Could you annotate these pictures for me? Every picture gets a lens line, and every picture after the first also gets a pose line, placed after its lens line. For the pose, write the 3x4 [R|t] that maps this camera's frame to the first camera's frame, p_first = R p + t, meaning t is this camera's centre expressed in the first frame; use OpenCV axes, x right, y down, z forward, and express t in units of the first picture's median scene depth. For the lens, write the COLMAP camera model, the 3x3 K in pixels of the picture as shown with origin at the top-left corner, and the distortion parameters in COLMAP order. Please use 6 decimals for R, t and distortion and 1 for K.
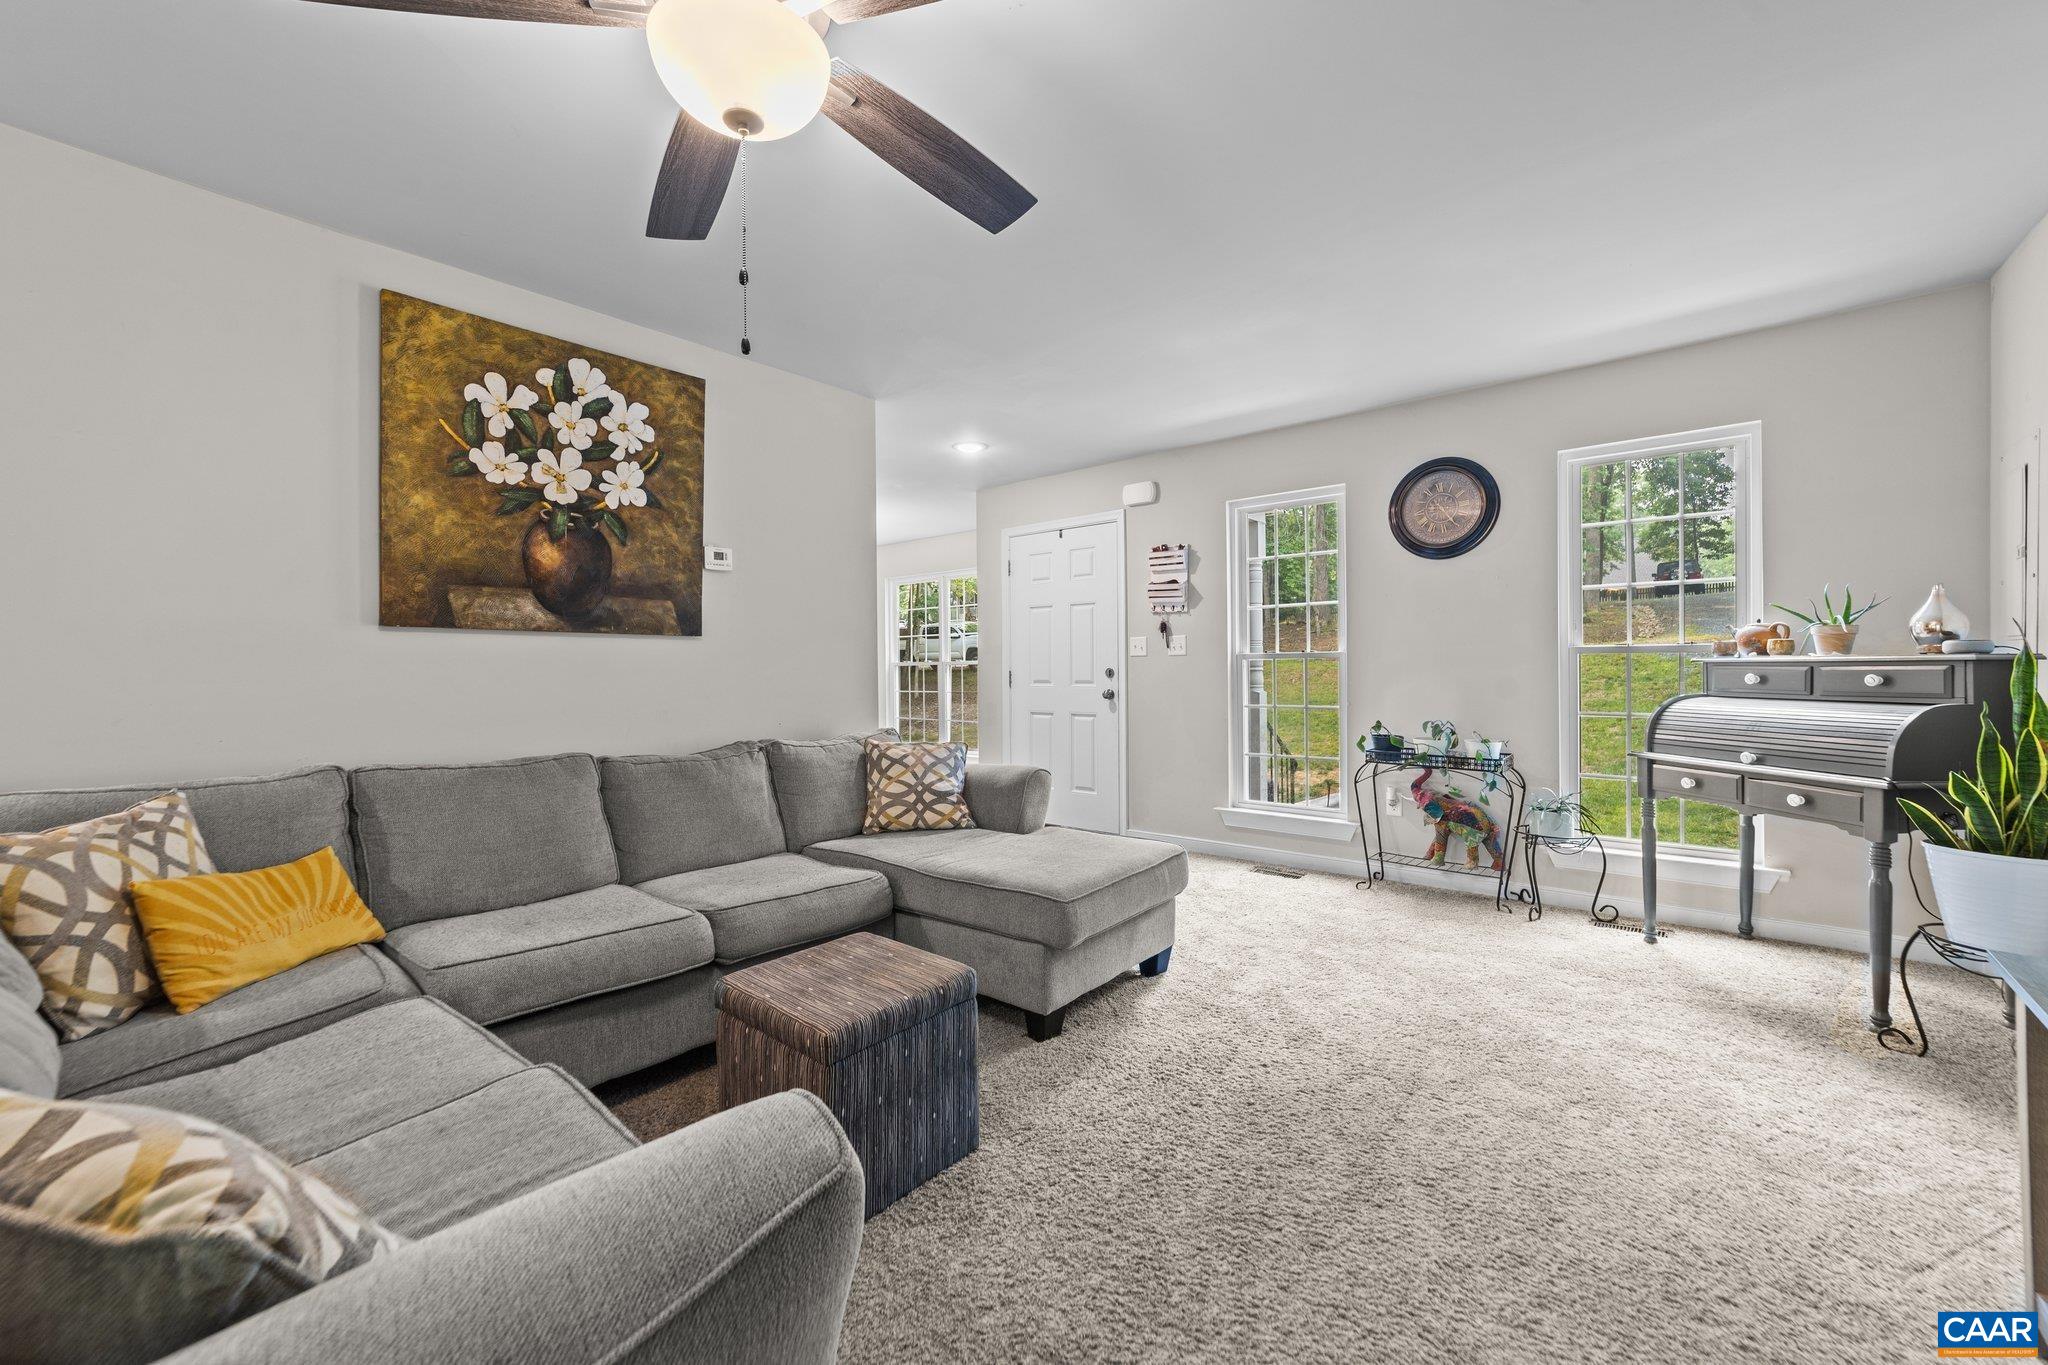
lens RADIAL K [[804.7, 0, 1027.9], [0, 804.7, 669.7], [0, 0, 1]] dist [-0.002567, 0.003756]
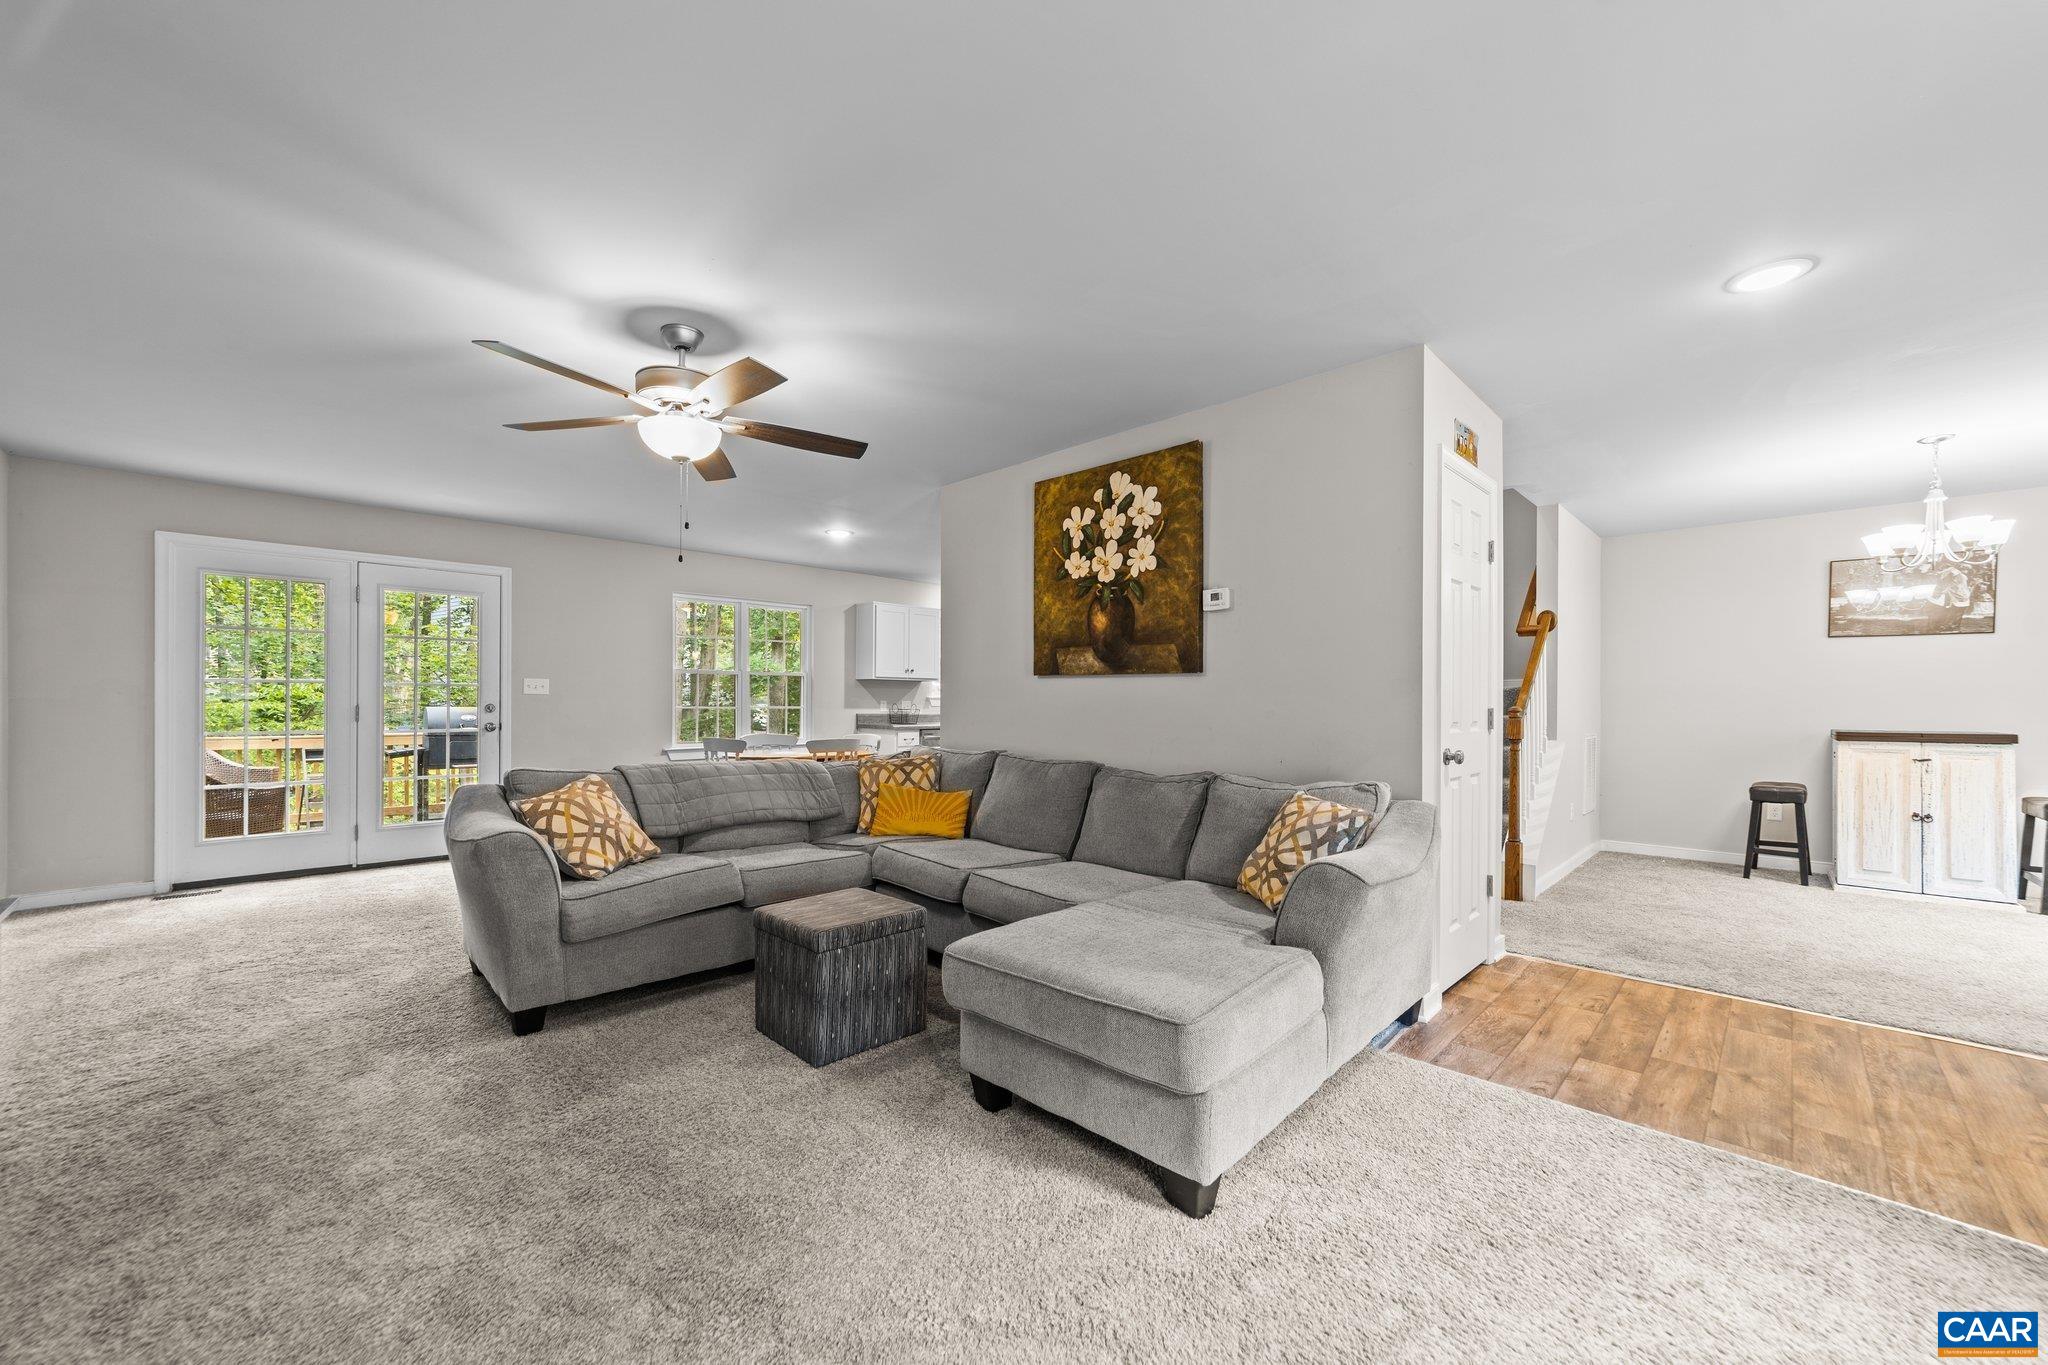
lens RADIAL K [[804.7, 0, 1028.2], [0, 804.7, 698.6], [0, 0, 1]] dist [-0.002567, 0.003756]
pose [[-0.077087, 0.001891, -0.997023, 0.804285], [-0.011026, 0.999935, 0.002749, -0.007631], [0.996963, 0.011205, -0.077061, 0.960787]]
